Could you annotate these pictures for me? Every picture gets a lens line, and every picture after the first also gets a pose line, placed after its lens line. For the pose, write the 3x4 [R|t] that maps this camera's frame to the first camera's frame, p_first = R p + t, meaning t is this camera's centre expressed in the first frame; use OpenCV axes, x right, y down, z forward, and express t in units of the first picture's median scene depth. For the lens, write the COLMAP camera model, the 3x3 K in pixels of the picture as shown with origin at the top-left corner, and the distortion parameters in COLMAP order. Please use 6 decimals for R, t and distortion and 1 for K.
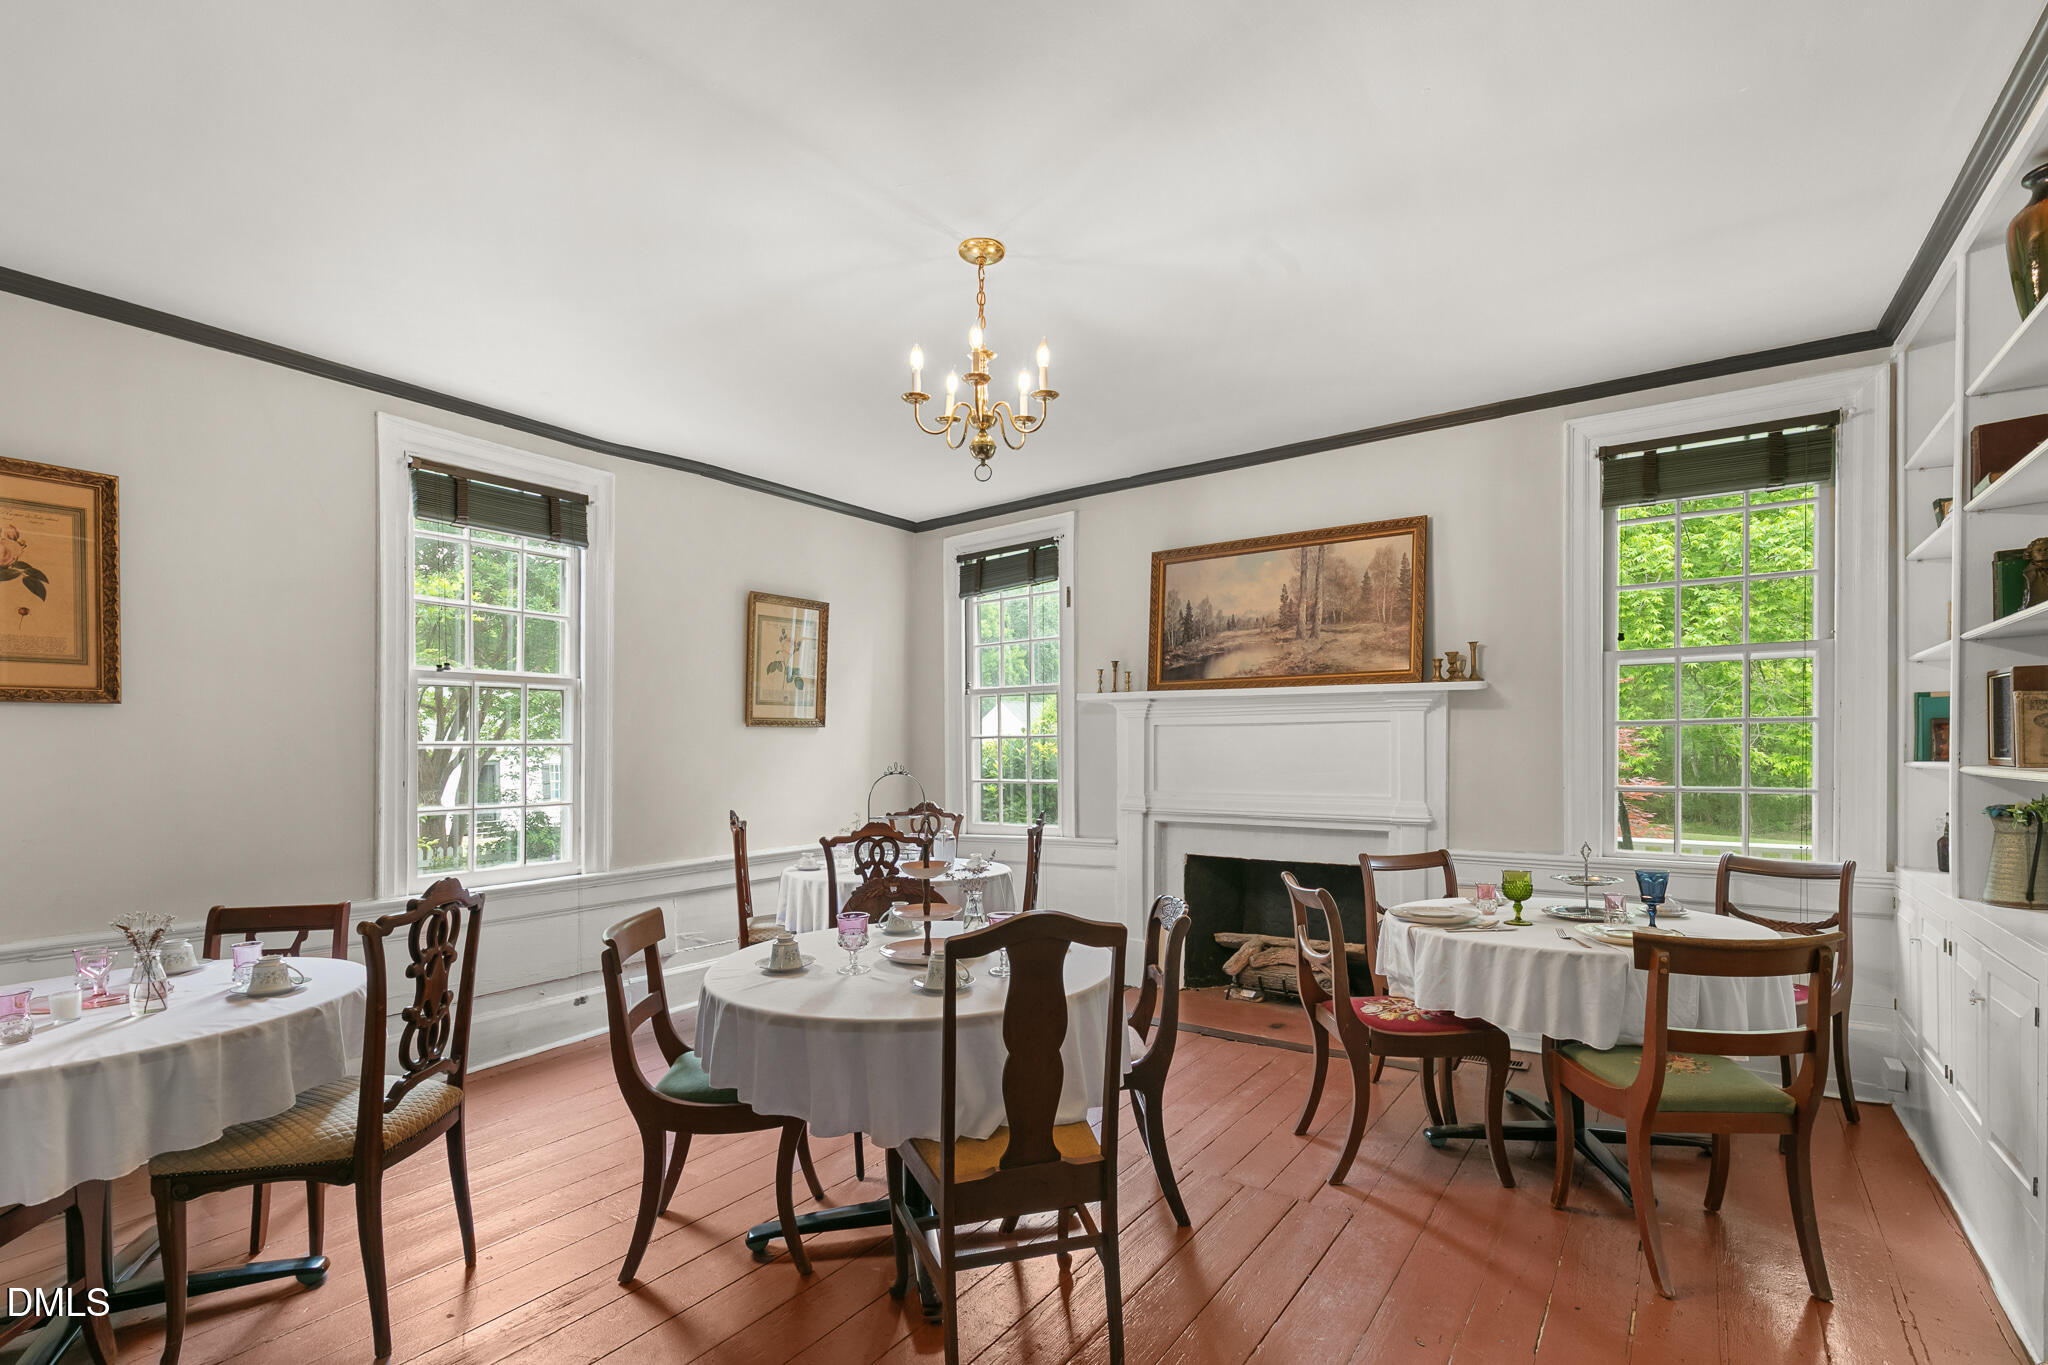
lens RADIAL K [[945.6, 0, 1034.2], [0, 945.6, 751.2], [0, 0, 1]] dist [0.006063, -0.001971]
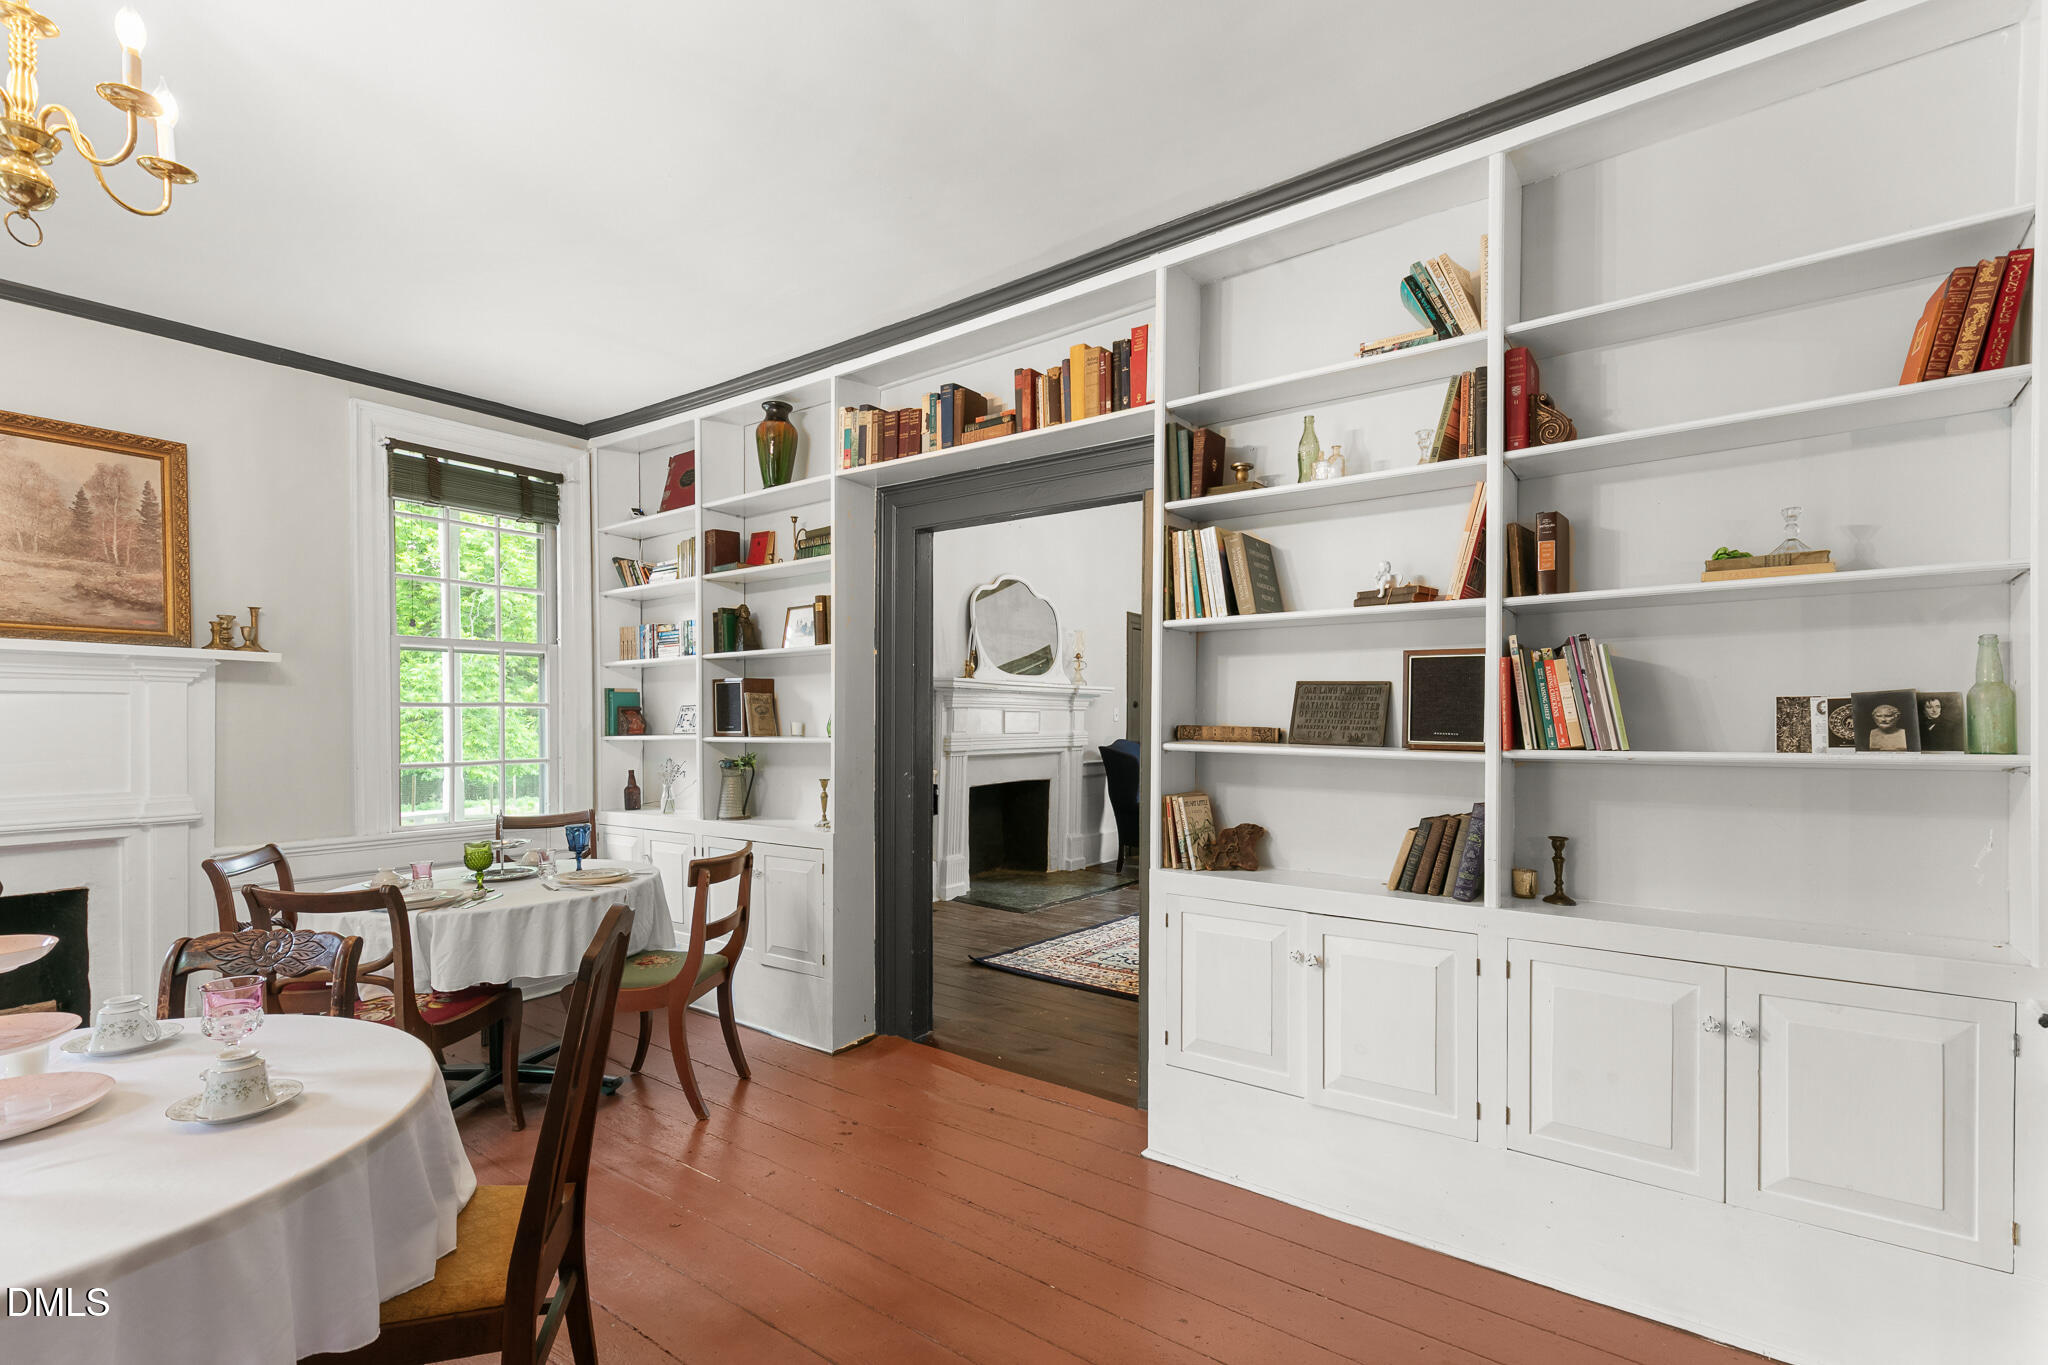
lens RADIAL K [[945.6, 0, 1012.2], [0, 945.6, 723.6], [0, 0, 1]] dist [0.006063, -0.001971]
pose [[0.042943, 0.001754, 0.999076, -0.381325], [0.008612, 0.999961, -0.002126, 0.000650], [-0.999040, 0.008695, 0.042926, 0.257803]]
